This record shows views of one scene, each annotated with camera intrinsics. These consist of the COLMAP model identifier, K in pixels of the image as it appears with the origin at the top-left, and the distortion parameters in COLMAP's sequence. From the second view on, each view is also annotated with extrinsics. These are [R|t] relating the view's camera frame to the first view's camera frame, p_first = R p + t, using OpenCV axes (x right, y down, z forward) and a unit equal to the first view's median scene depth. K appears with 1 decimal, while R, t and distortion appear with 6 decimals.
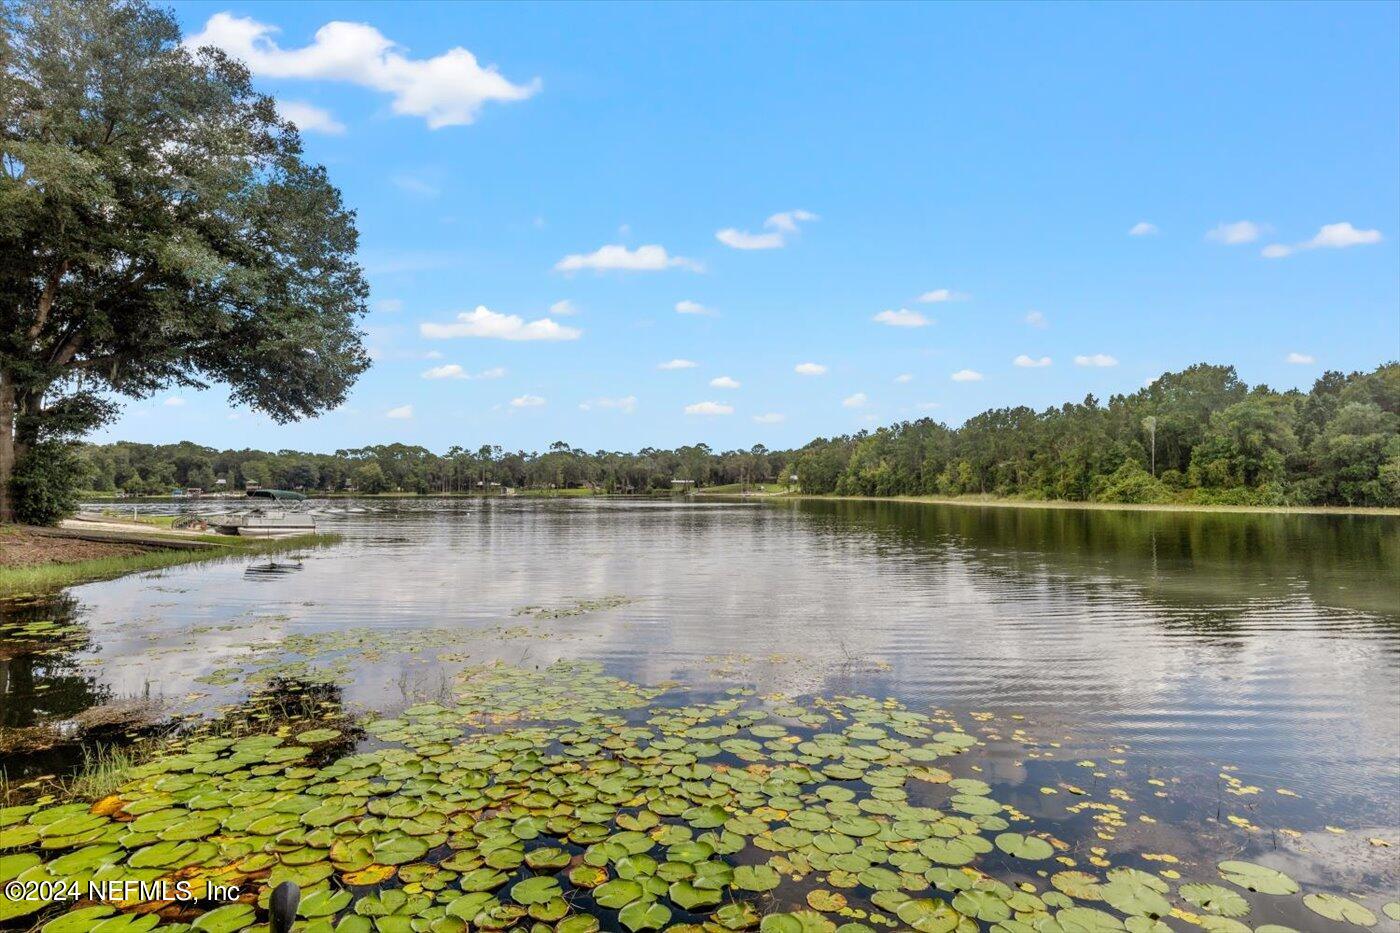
lens RADIAL K [[747.1, 0, 704.9], [0, 747.1, 467.0], [0, 0, 1]] dist [0.001527, 0.000235]
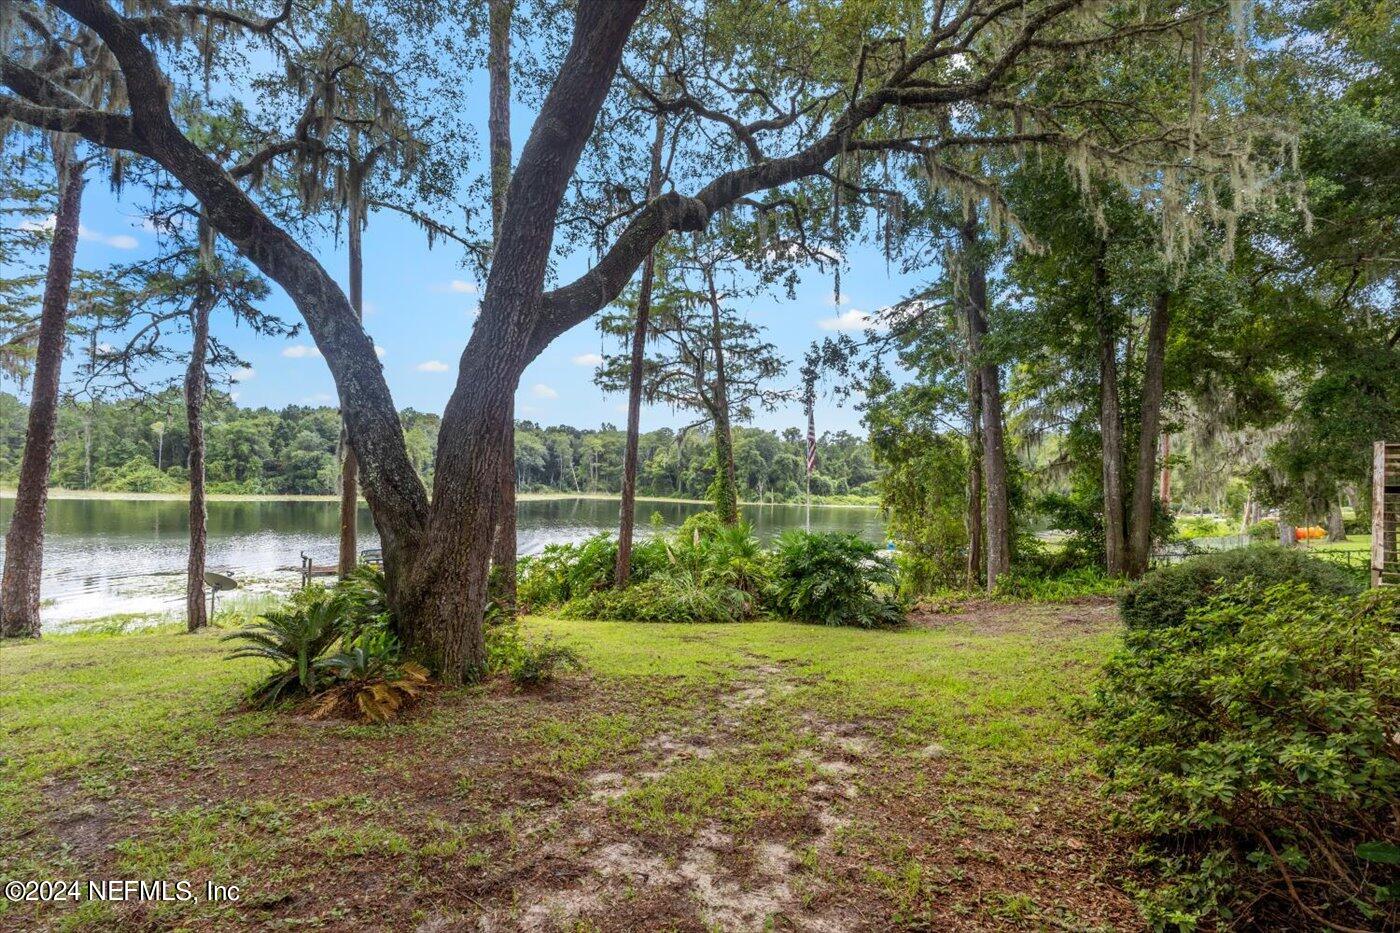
lens RADIAL K [[630.1, 0, 697.9], [0, 630.1, 473.4], [0, 0, 1]] dist [0.014087, -0.001824]
pose [[0.284803, 0.021152, 0.958353, -0.131262], [-0.053410, 0.998554, -0.006167, -0.018838], [-0.957097, -0.049429, 0.285521, -0.134866]]
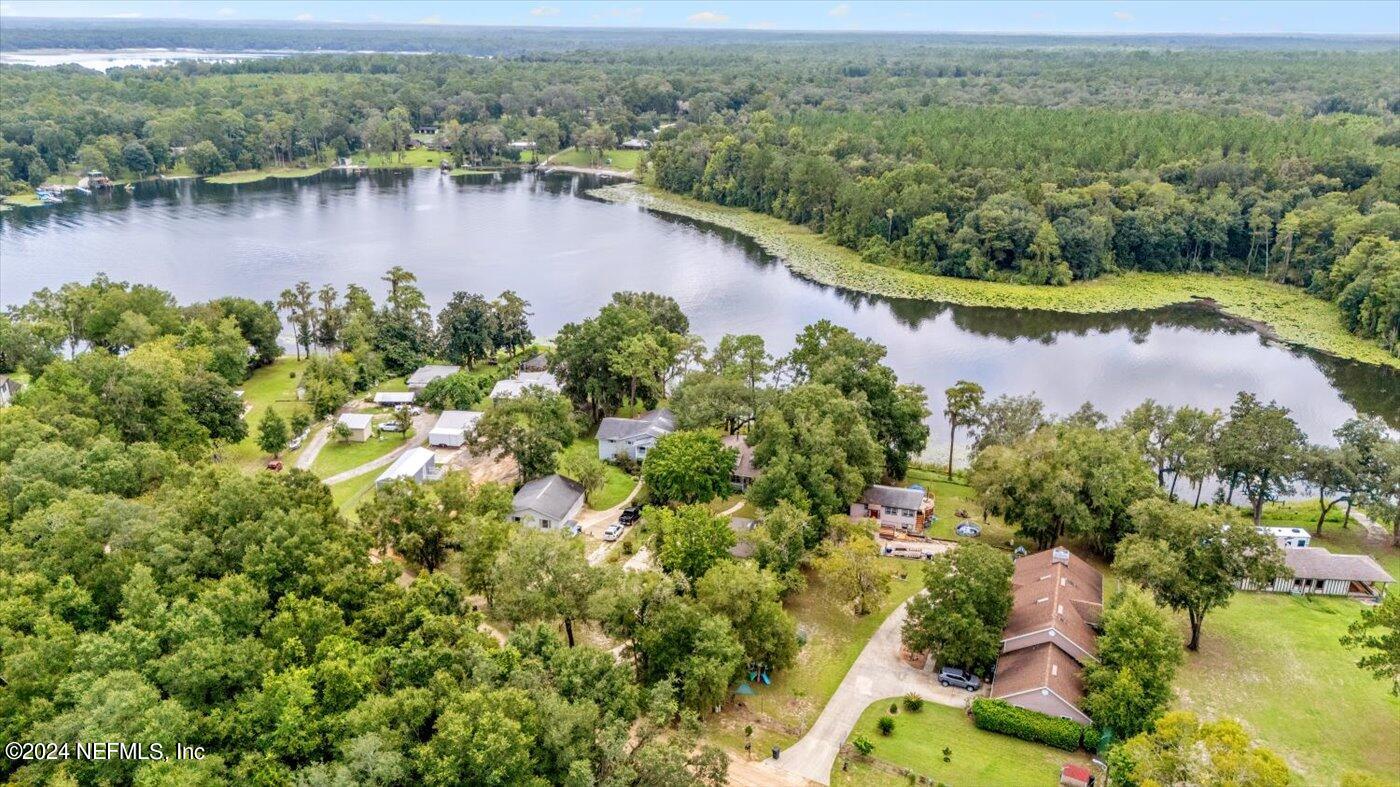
lens RADIAL K [[1038.5, 0, 700.4], [0, 1038.5, 397.2], [0, 0, 1]] dist [0.051415, -0.059418]
pose [[0.968254, -0.076582, 0.237948, -0.383119], [-0.017366, 0.929006, 0.369657, -0.452012], [-0.249364, -0.362054, 0.898184, -1.041205]]
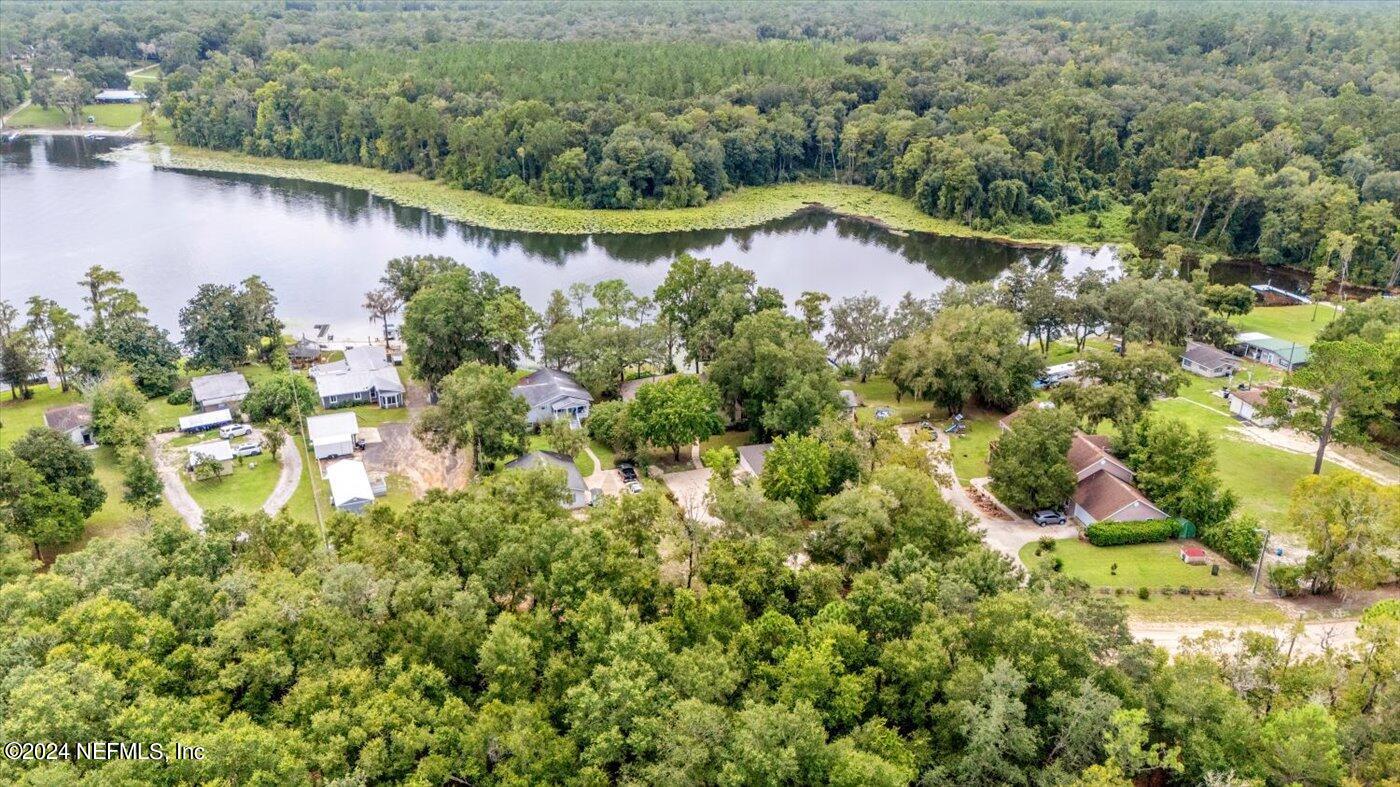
lens RADIAL K [[1038.5, 0, 710.1], [0, 1038.5, 398.4], [0, 0, 1]] dist [0.051415, -0.059418]
pose [[0.684004, -0.270889, 0.677316, -0.761766], [-0.042838, 0.911976, 0.408001, -0.447486], [-0.728219, -0.308090, 0.612191, -0.838498]]
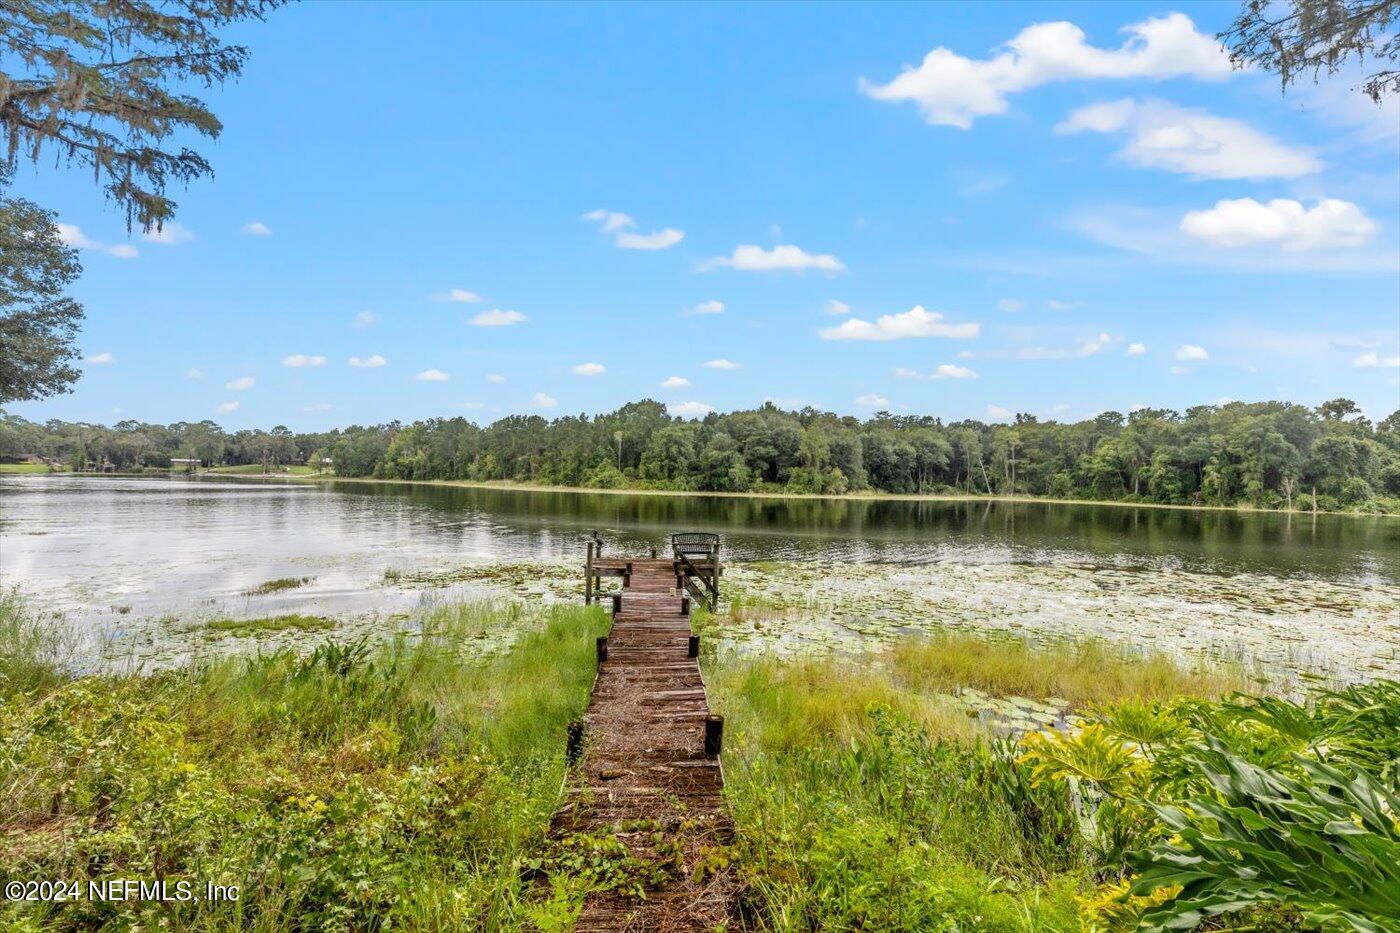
lens RADIAL K [[630.1, 0, 699.9], [0, 630.1, 467.5], [0, 0, 1]] dist [0.014087, -0.001824]
pose [[0.779885, 0.029140, 0.625245, -0.058066], [-0.041452, 0.999127, 0.005139, -0.006181], [-0.624549, -0.029925, 0.780412, -0.080830]]
